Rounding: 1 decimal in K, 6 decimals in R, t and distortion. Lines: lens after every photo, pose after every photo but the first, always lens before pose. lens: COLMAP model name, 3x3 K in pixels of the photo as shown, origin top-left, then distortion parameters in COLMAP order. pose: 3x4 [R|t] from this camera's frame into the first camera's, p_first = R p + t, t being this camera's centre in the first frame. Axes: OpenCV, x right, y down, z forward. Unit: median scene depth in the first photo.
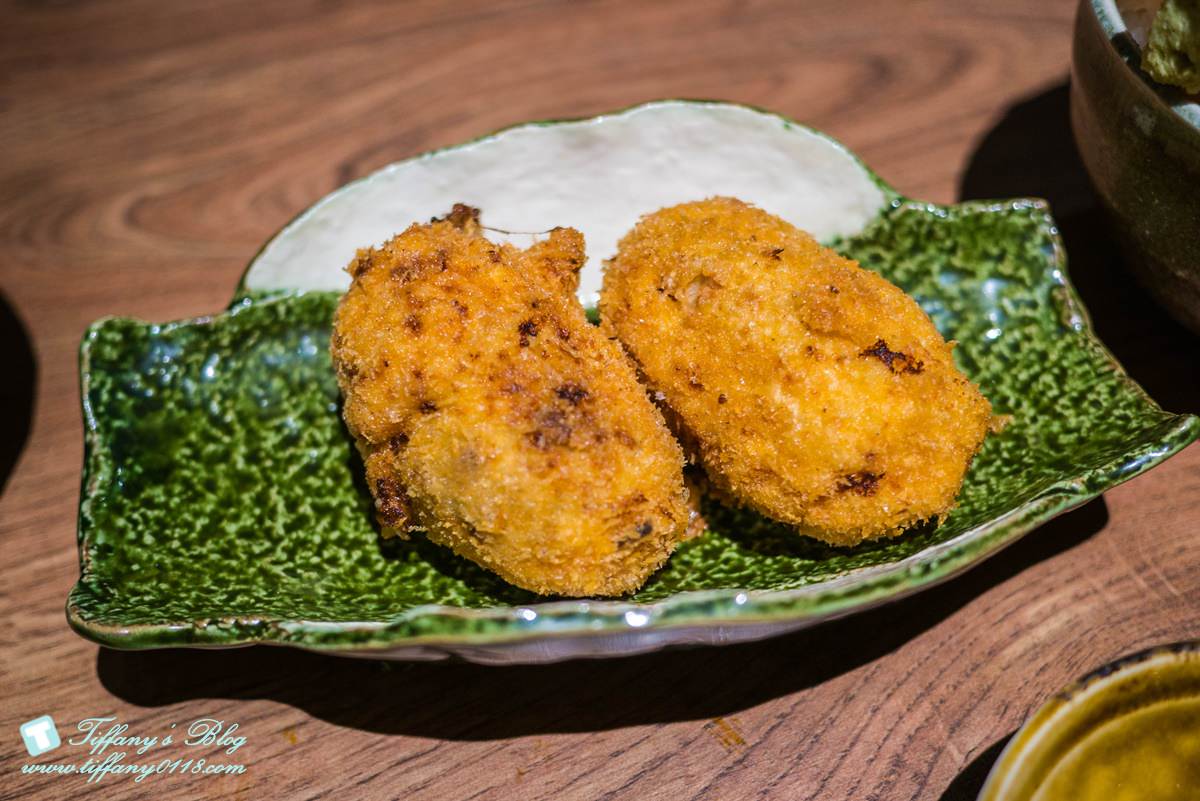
lens RADIAL K [[1427.1, 0, 601.6], [0, 1427.1, 399.6], [0, 0, 1]] dist [-0.010691, 0.000000]
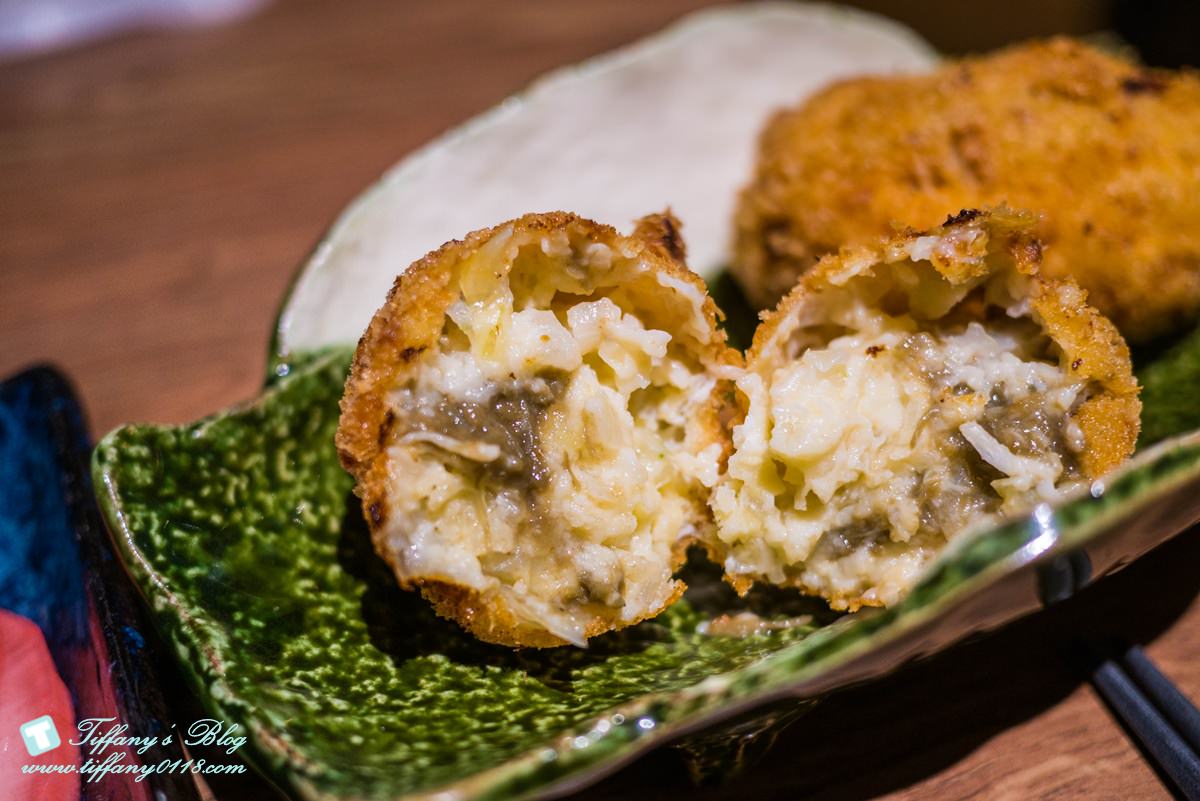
lens RADIAL K [[1427.1, 0, 599.5], [0, 1427.1, 400.9], [0, 0, 1]] dist [-0.010691, 0.000000]
pose [[0.884912, -0.263716, 0.383906, -0.400070], [0.342777, 0.926797, -0.153466, 0.104359], [-0.315332, 0.267398, 0.910530, 0.347614]]
